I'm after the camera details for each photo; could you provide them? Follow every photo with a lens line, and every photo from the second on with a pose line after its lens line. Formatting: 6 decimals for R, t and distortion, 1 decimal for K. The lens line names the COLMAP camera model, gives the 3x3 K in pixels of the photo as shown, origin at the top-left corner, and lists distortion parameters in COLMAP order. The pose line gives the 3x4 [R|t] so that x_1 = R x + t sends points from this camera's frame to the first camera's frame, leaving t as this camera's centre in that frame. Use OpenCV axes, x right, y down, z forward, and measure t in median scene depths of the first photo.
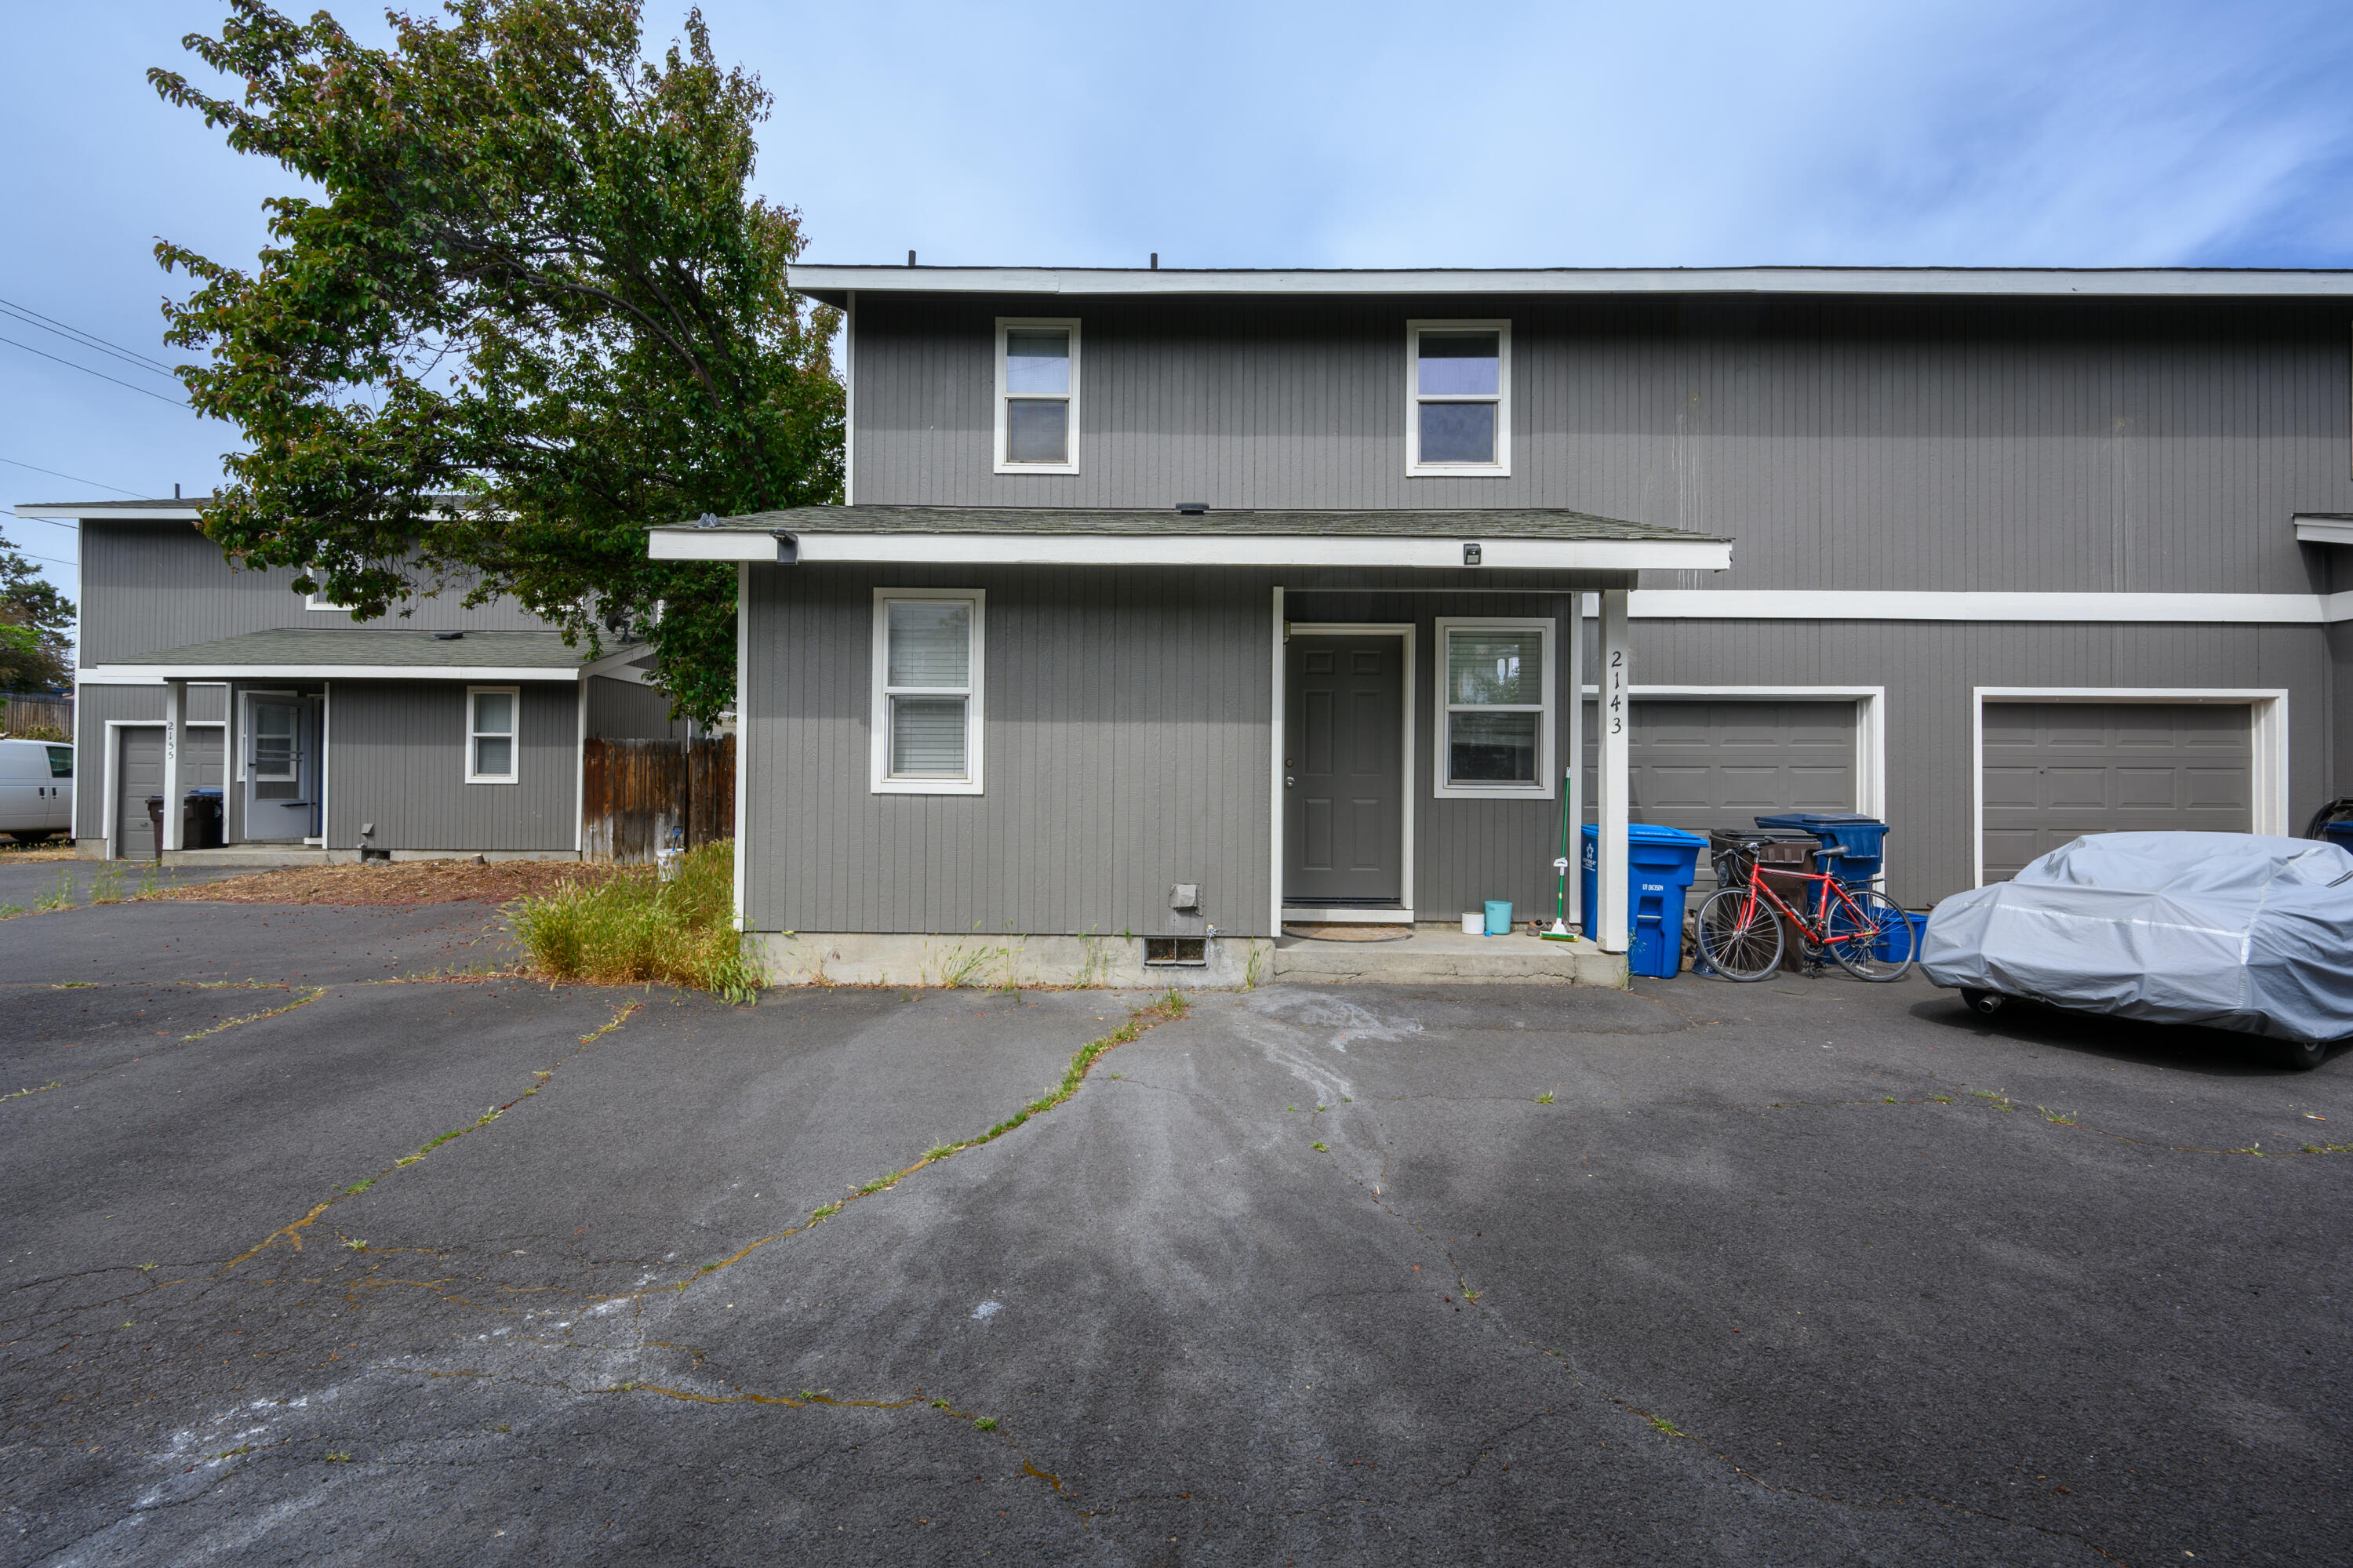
lens RADIAL K [[1027.4, 0, 1159.5], [0, 1027.4, 772.7], [0, 0, 1]] dist [0.003657, -0.000975]
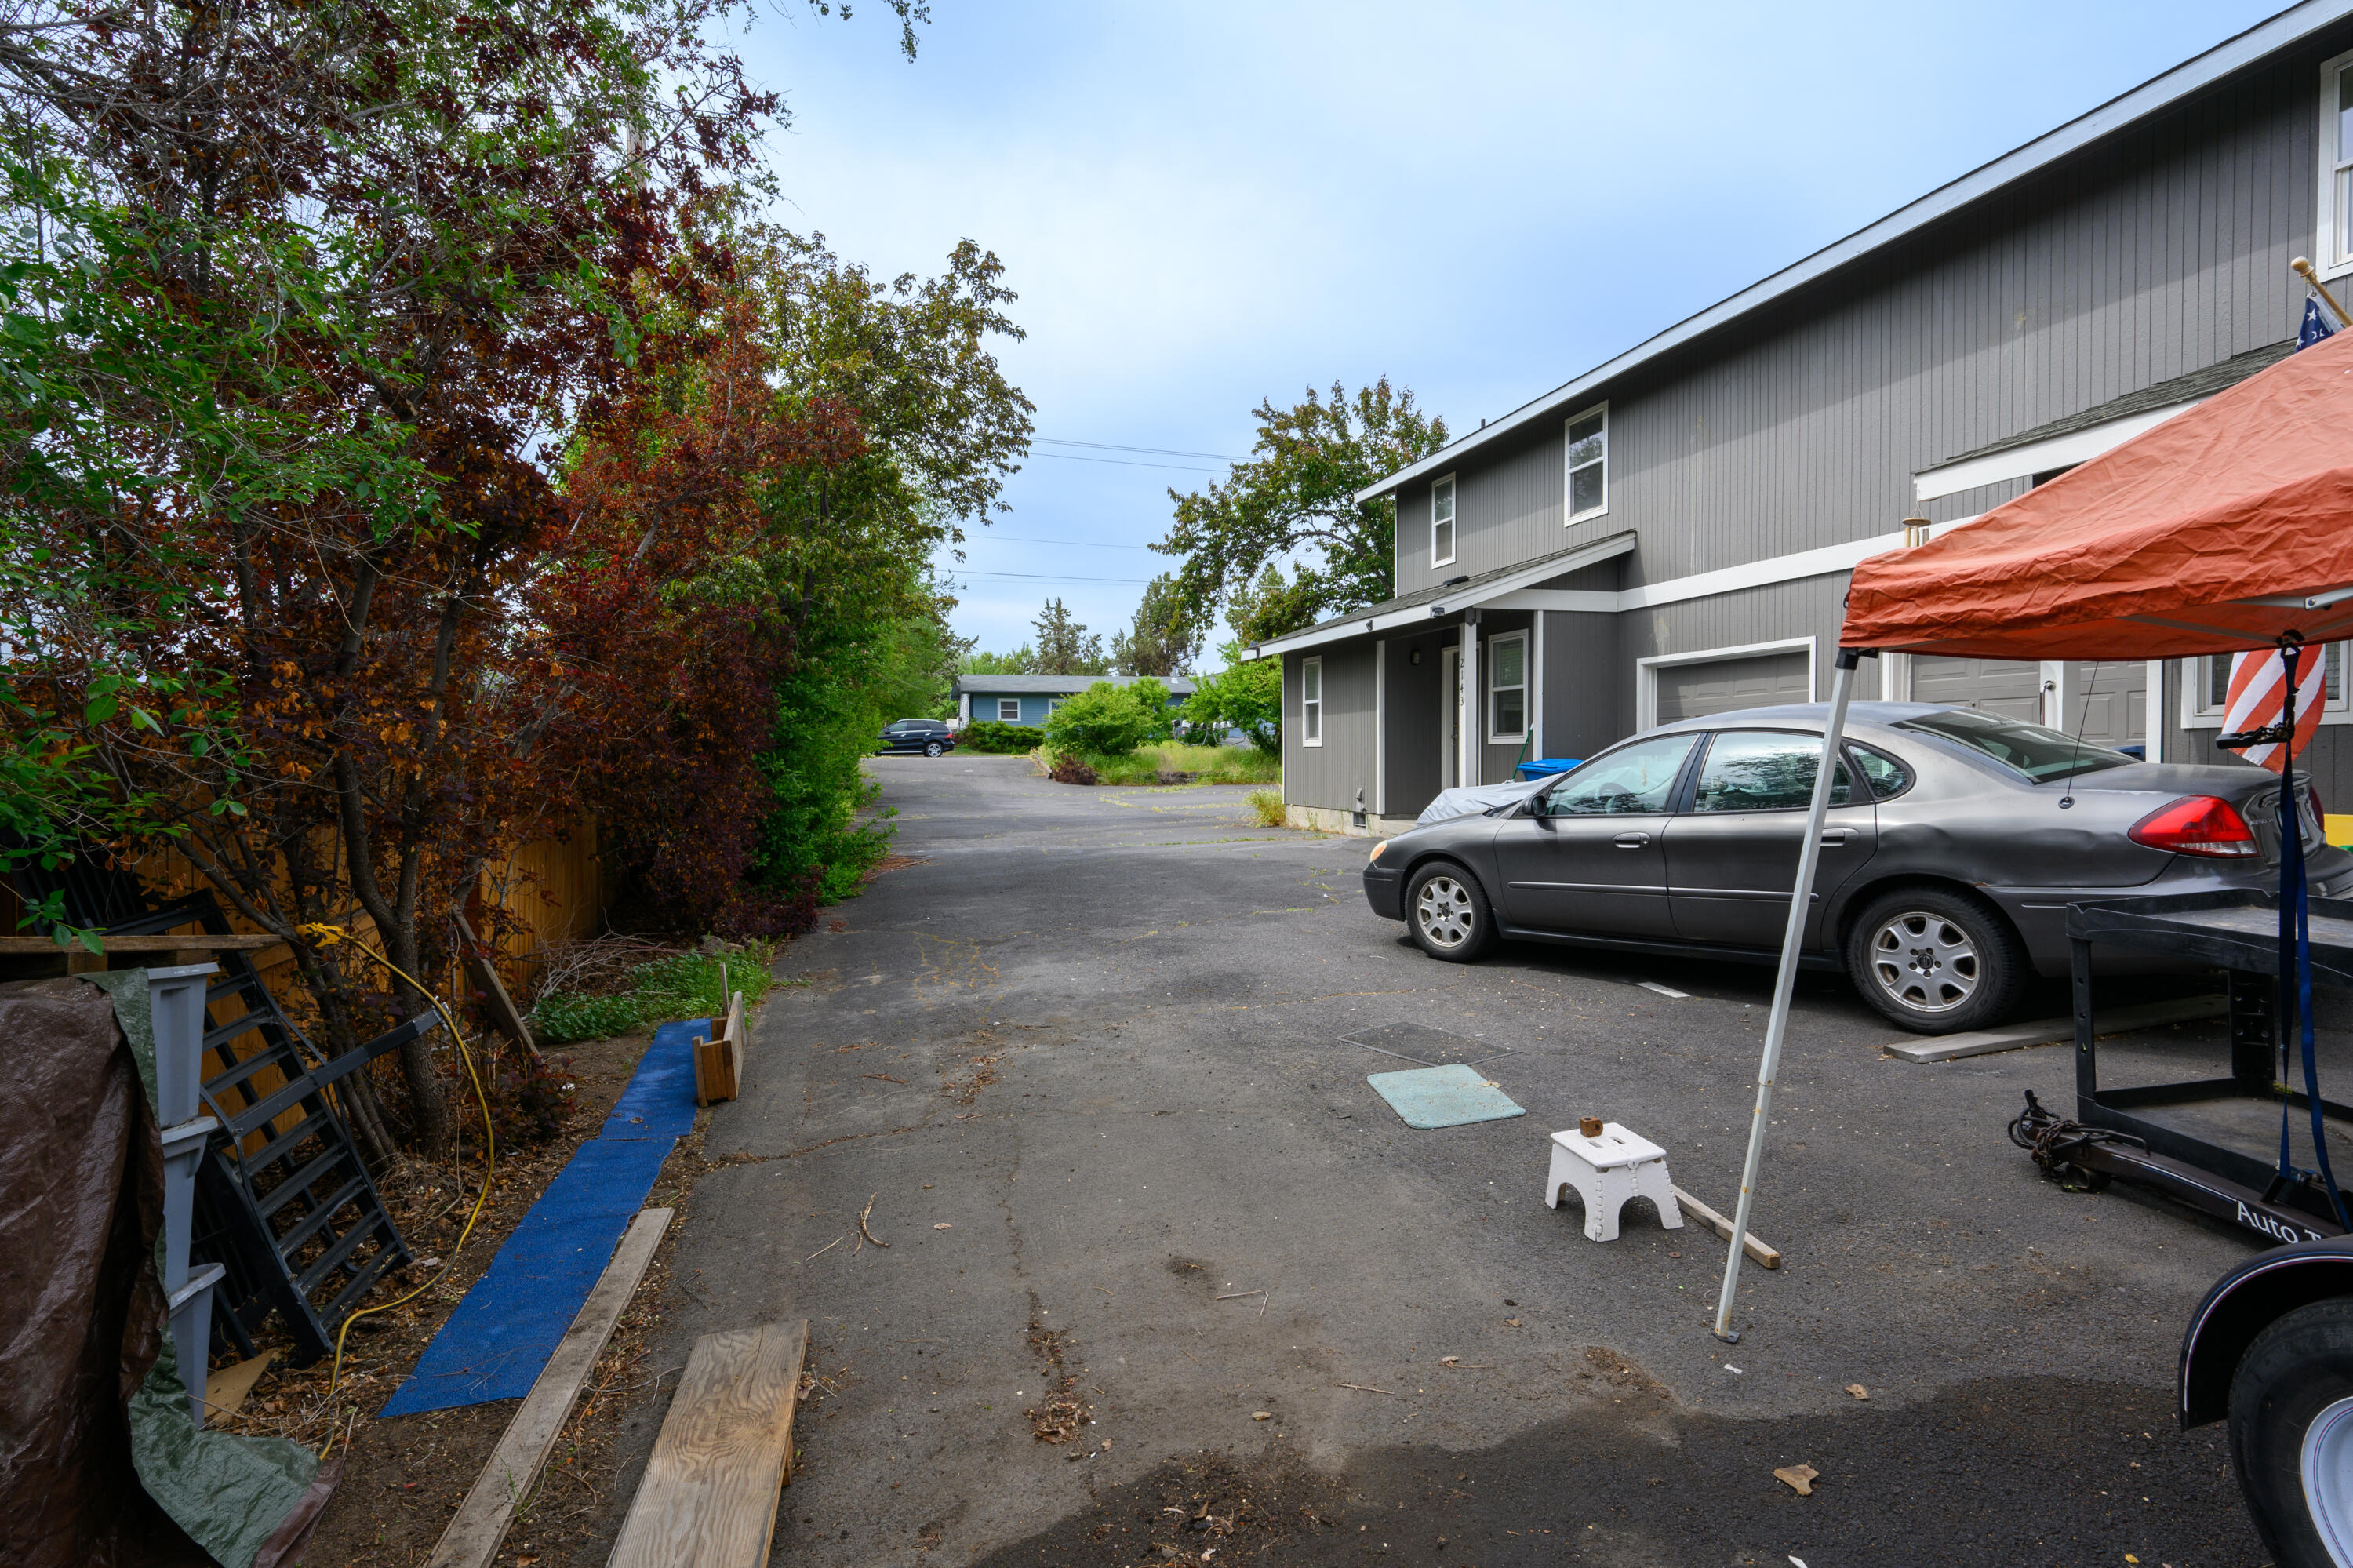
lens RADIAL K [[1180.6, 0, 1162.1], [0, 1180.6, 814.0], [0, 0, 1]] dist [-0.003338, 0.001395]
pose [[0.267923, 0.037115, -0.962725, 1.750430], [0.029249, 0.998484, 0.046634, 0.028845], [0.962996, -0.040653, 0.266431, -0.039382]]
